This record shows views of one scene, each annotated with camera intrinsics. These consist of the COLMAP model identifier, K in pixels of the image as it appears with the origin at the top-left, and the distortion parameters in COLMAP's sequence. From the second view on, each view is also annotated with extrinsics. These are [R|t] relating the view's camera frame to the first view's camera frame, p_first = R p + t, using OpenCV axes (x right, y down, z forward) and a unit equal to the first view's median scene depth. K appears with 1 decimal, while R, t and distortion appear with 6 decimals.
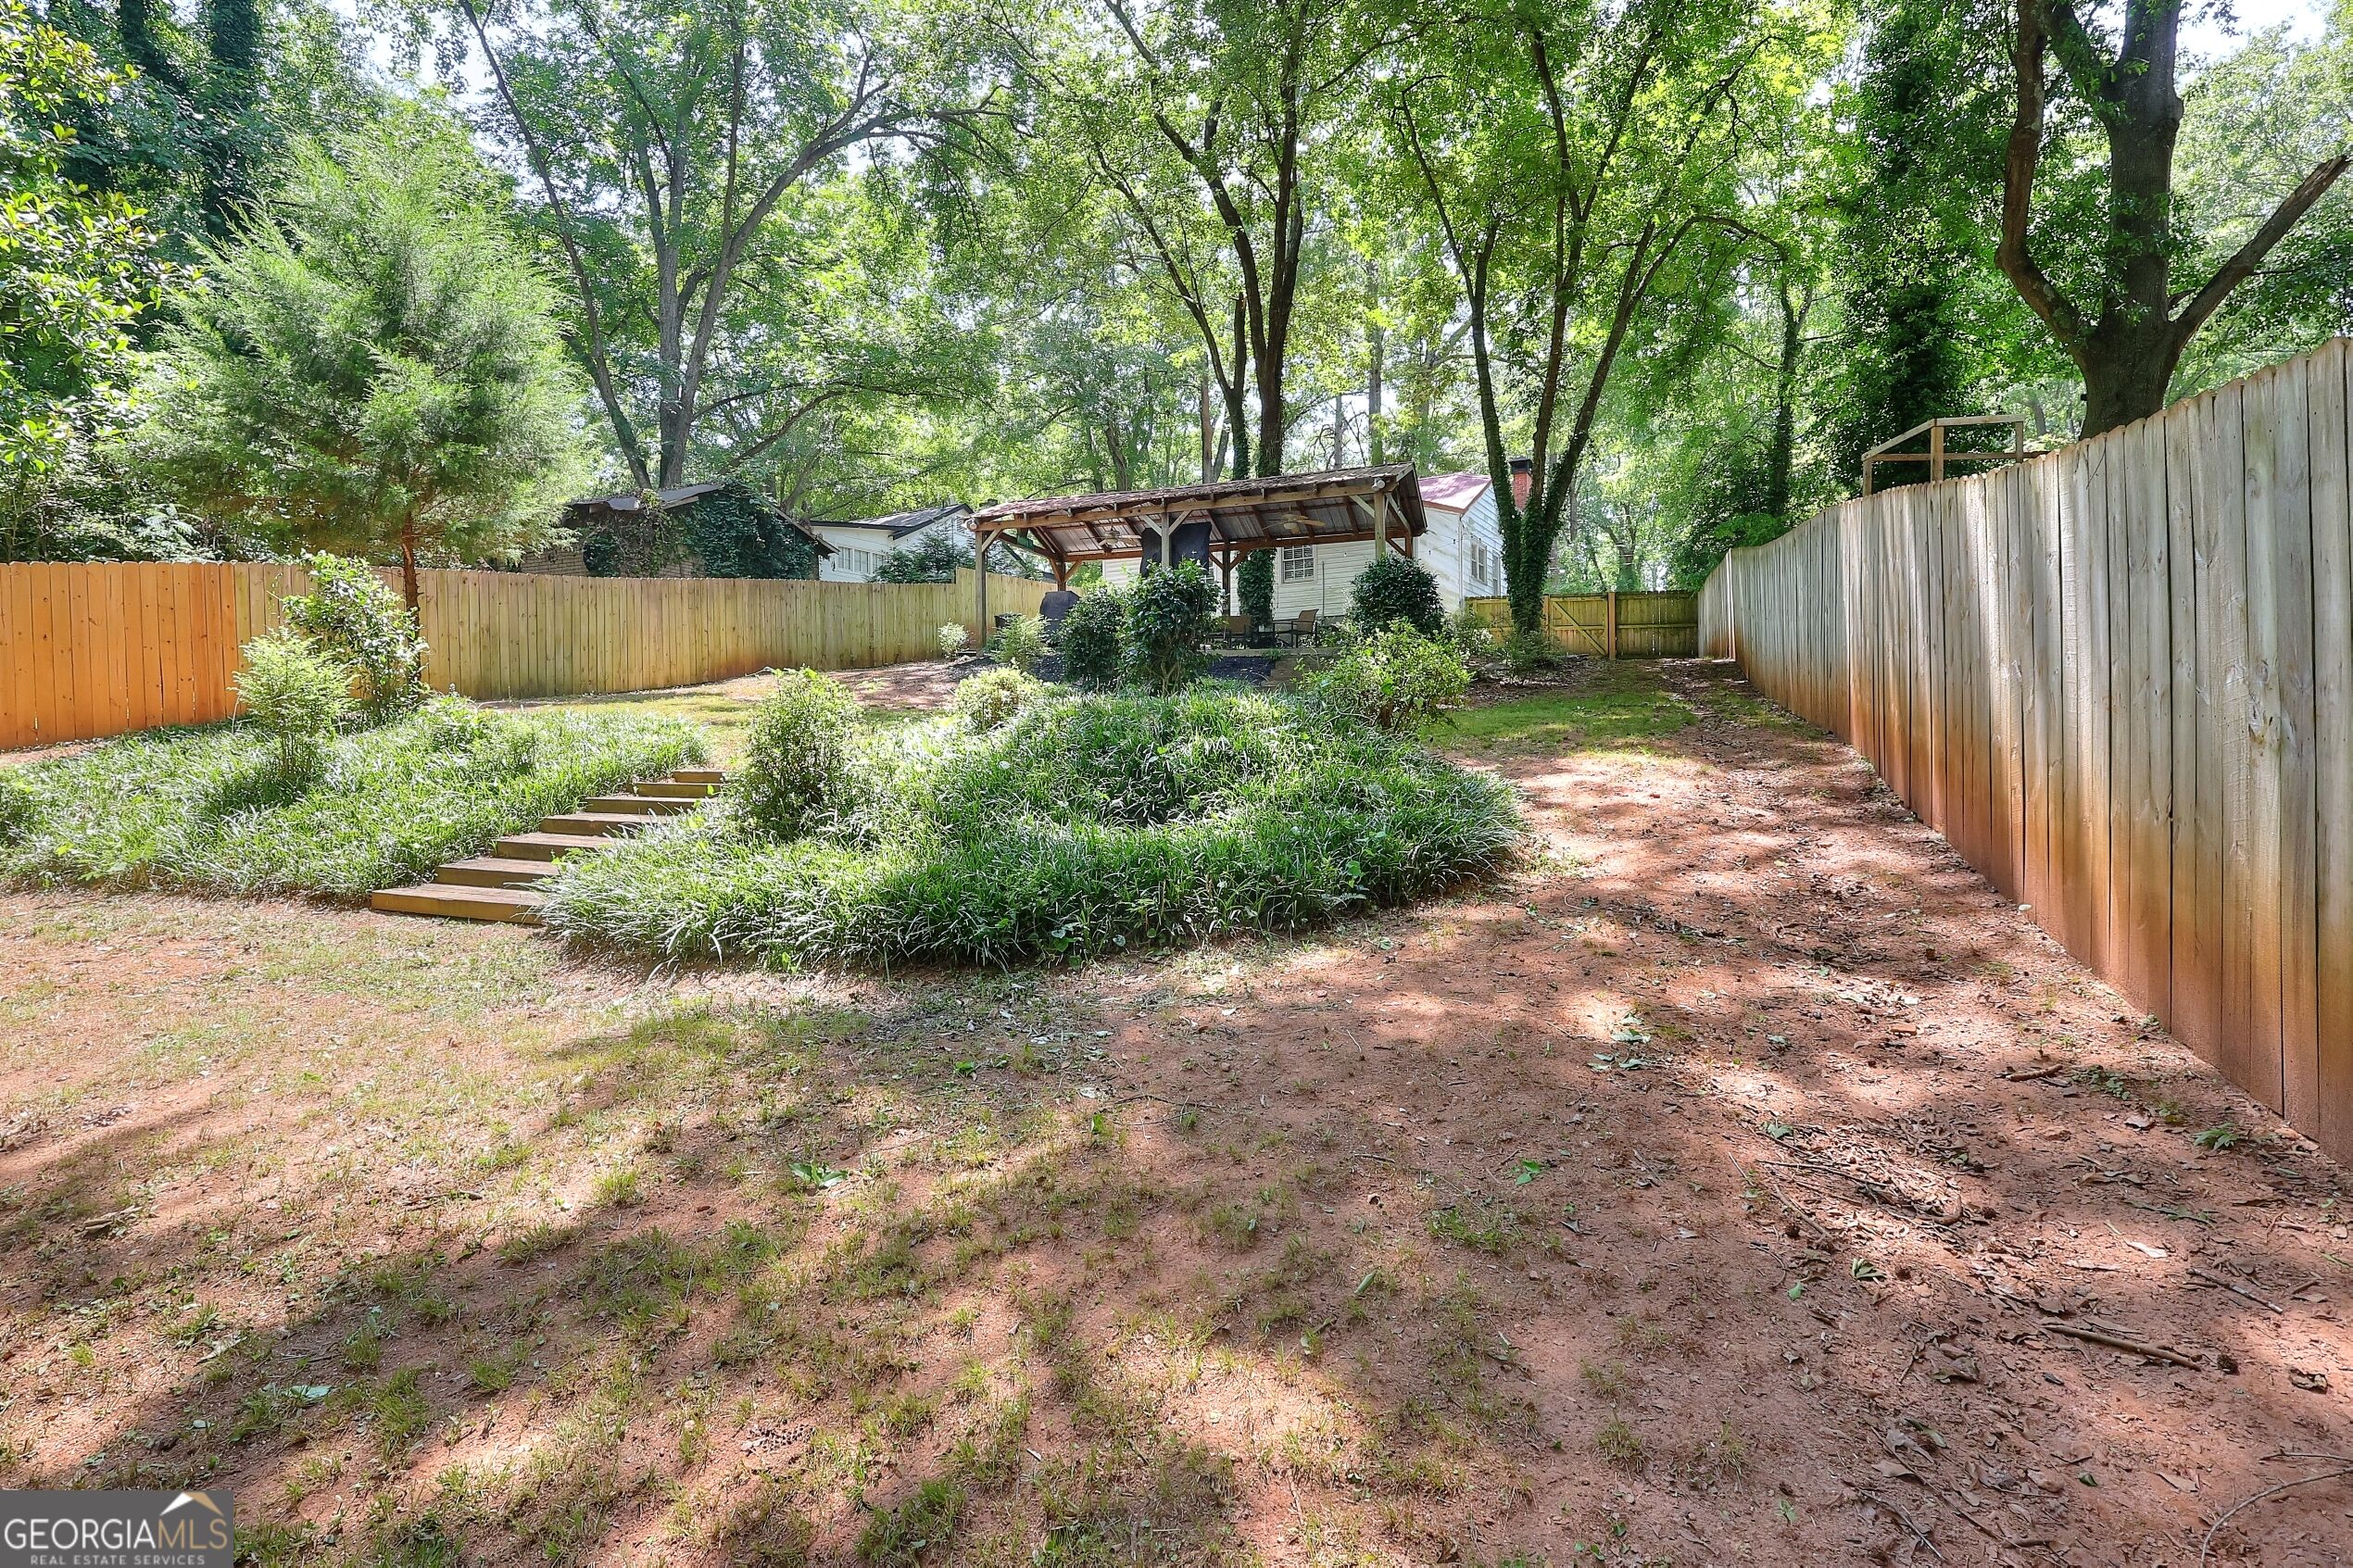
lens RADIAL K [[1116.6, 0, 1169.9], [0, 1116.6, 776.7], [0, 0, 1]] dist [0.002740, 0.000573]
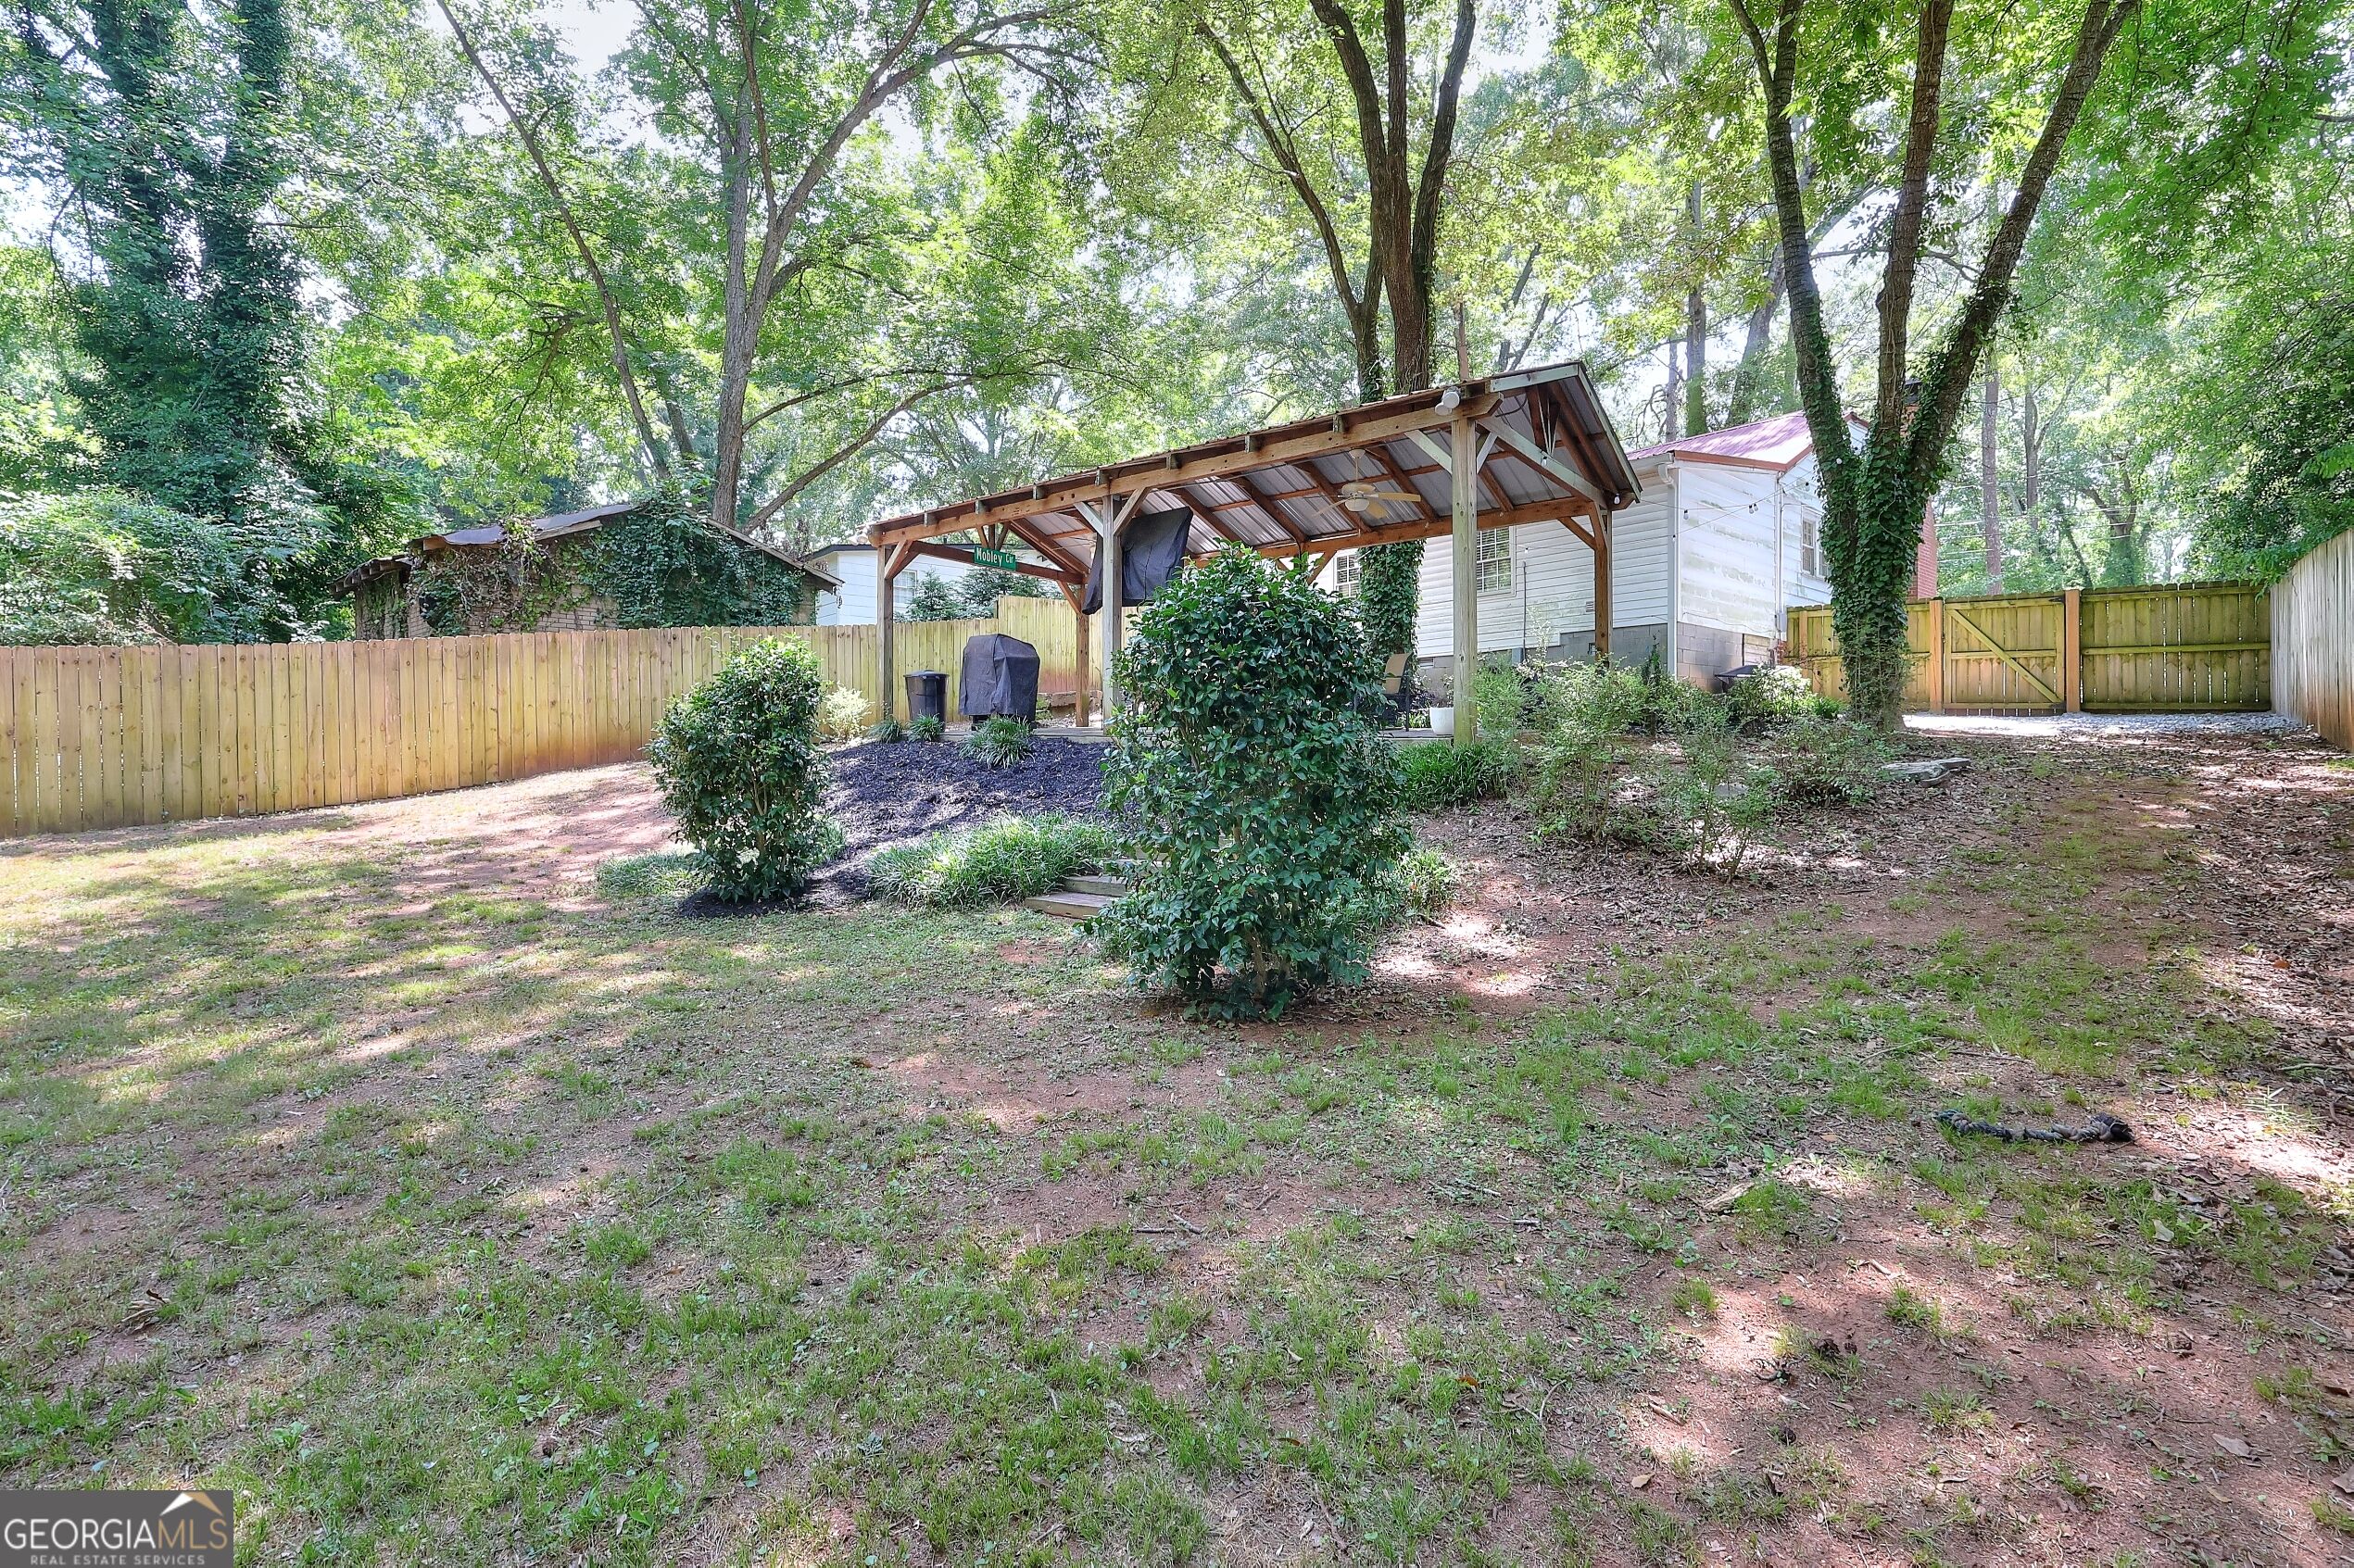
lens RADIAL K [[1117.1, 0, 1180.2], [0, 1117.1, 770.1], [0, 0, 1]] dist [0.002740, 0.000573]
pose [[0.950822, 0.006276, -0.309673, 0.150810], [-0.011150, 0.999840, -0.013974, -0.065097], [0.309536, 0.016740, 0.950740, 0.346080]]
